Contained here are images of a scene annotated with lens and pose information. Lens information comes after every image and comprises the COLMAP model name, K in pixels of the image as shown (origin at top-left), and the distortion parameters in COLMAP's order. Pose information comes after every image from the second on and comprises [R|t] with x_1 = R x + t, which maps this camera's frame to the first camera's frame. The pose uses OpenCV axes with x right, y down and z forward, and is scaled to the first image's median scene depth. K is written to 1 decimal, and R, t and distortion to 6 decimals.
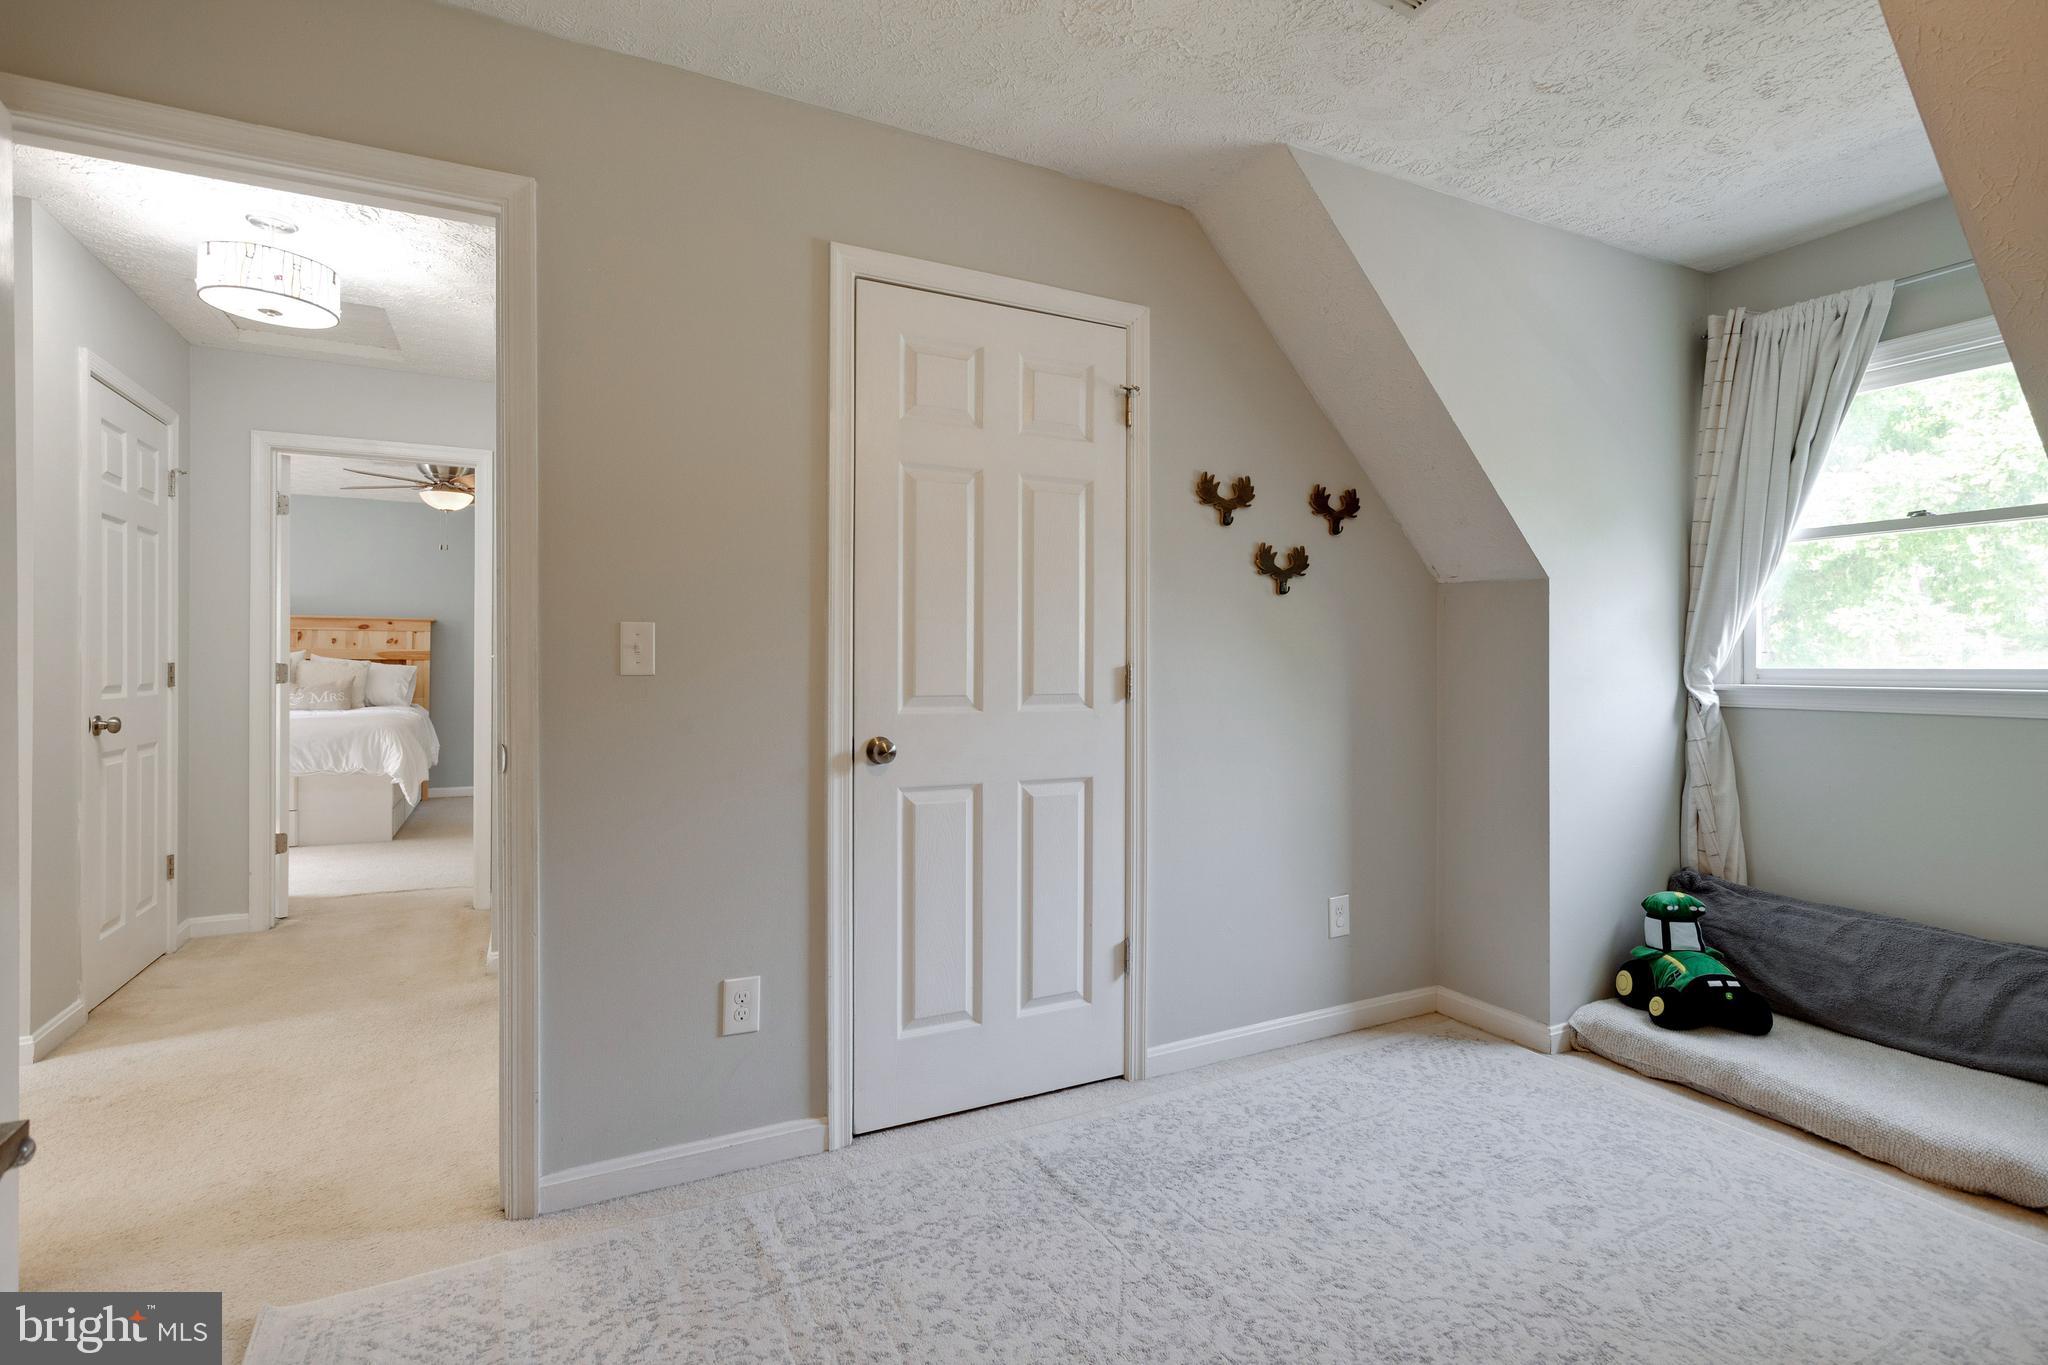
lens RADIAL K [[972.4, 0, 1026.7], [0, 972.4, 667.8], [0, 0, 1]] dist [-0.018735, 0.009852]
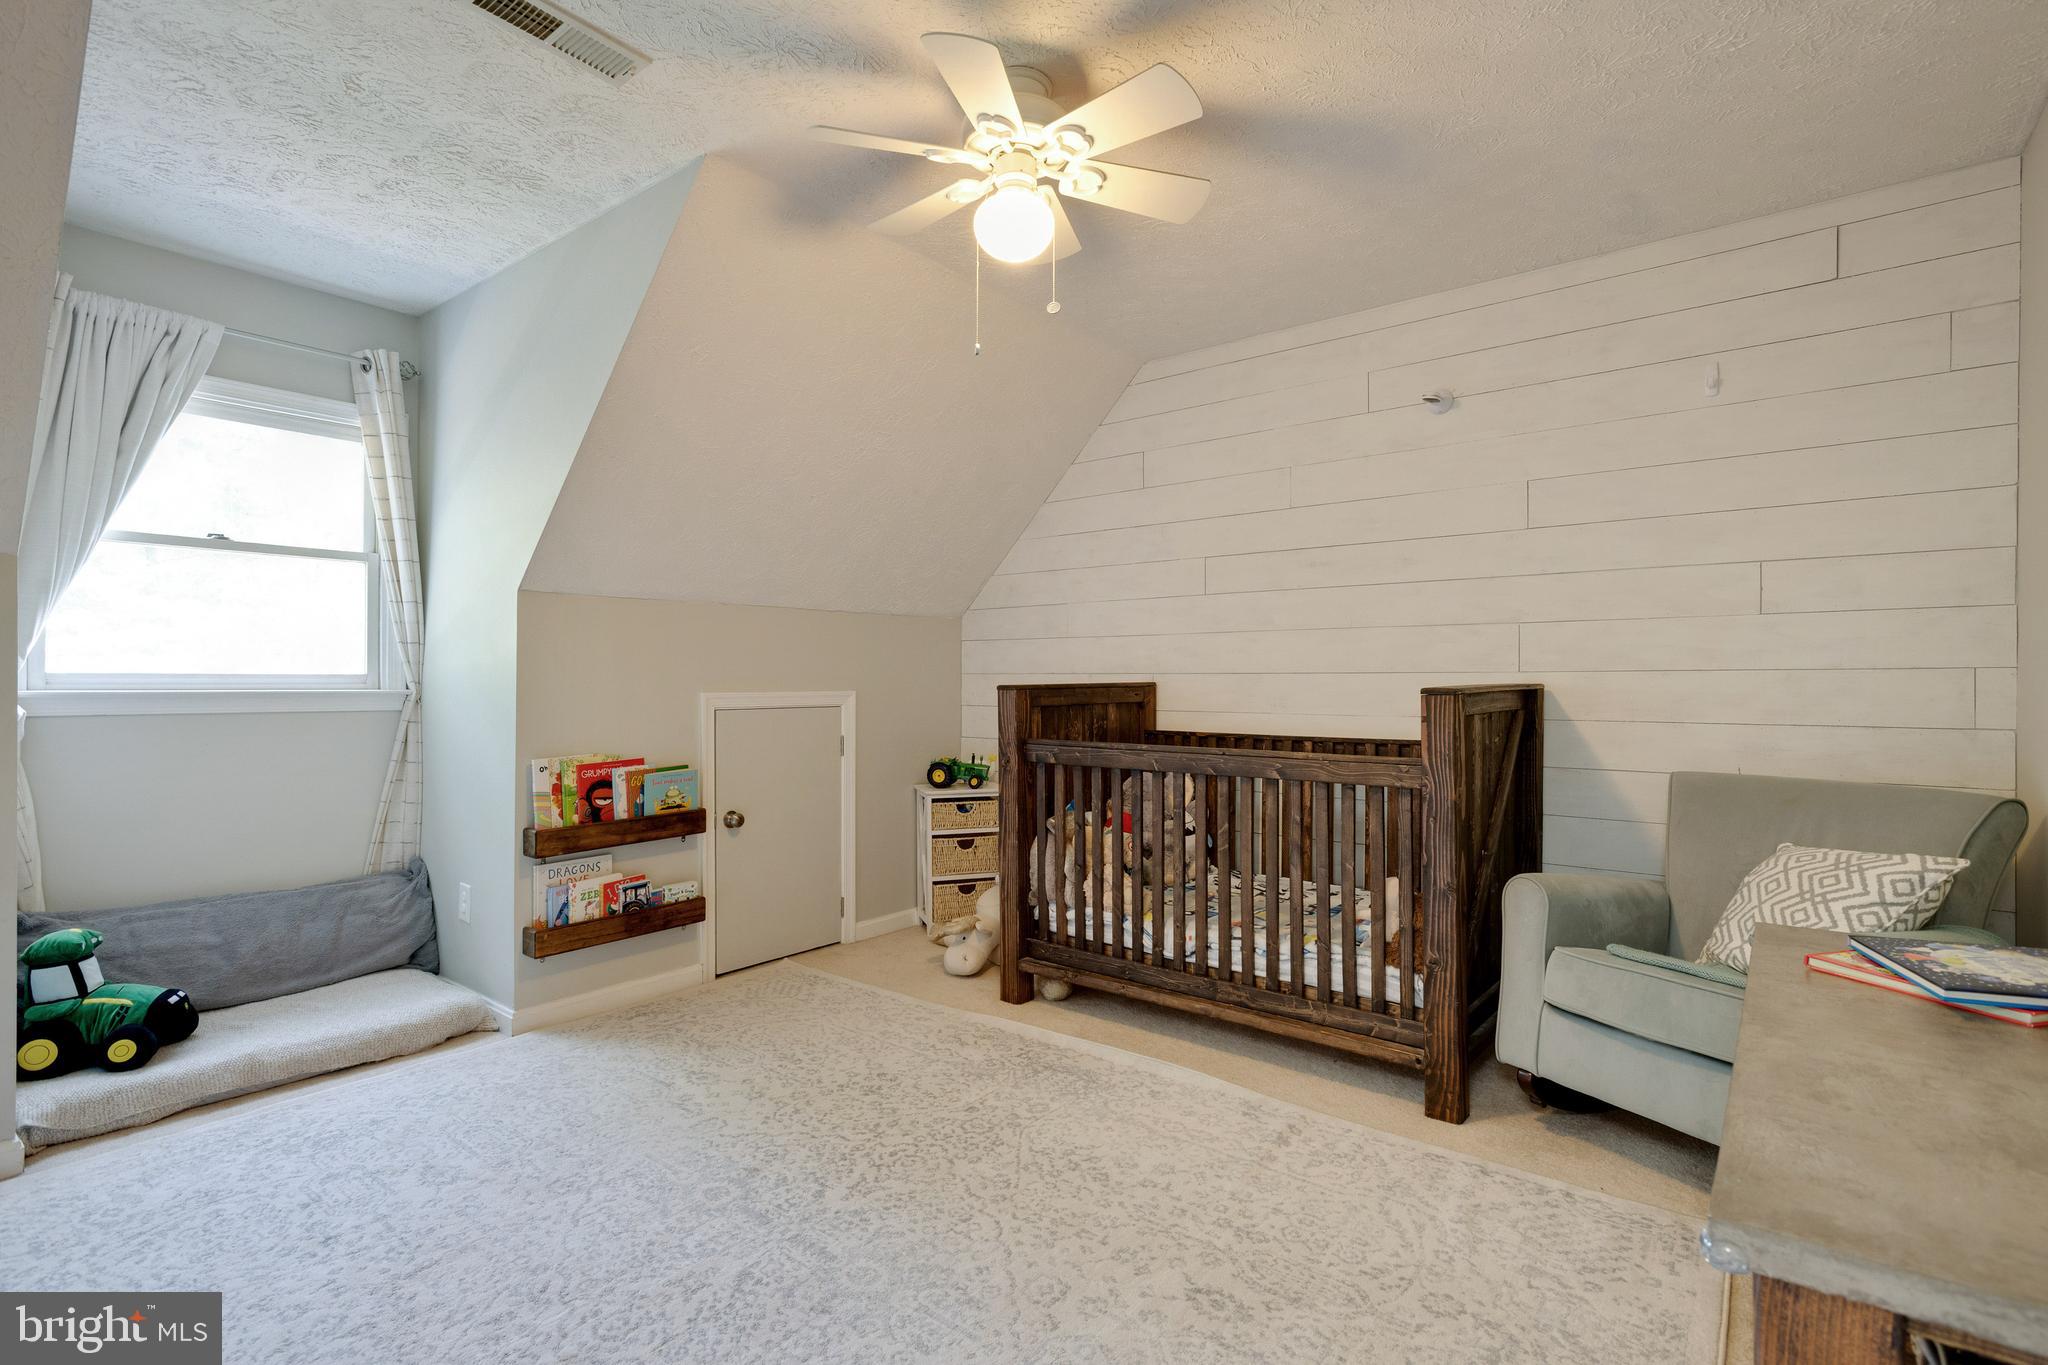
lens RADIAL K [[972.4, 0, 1026.7], [0, 972.4, 667.8], [0, 0, 1]] dist [-0.018735, 0.009852]
pose [[-0.413770, 0.006081, 0.910361, -0.547540], [-0.004271, 0.999954, -0.008620, 0.000695], [-0.910372, -0.007455, -0.413725, 0.658656]]
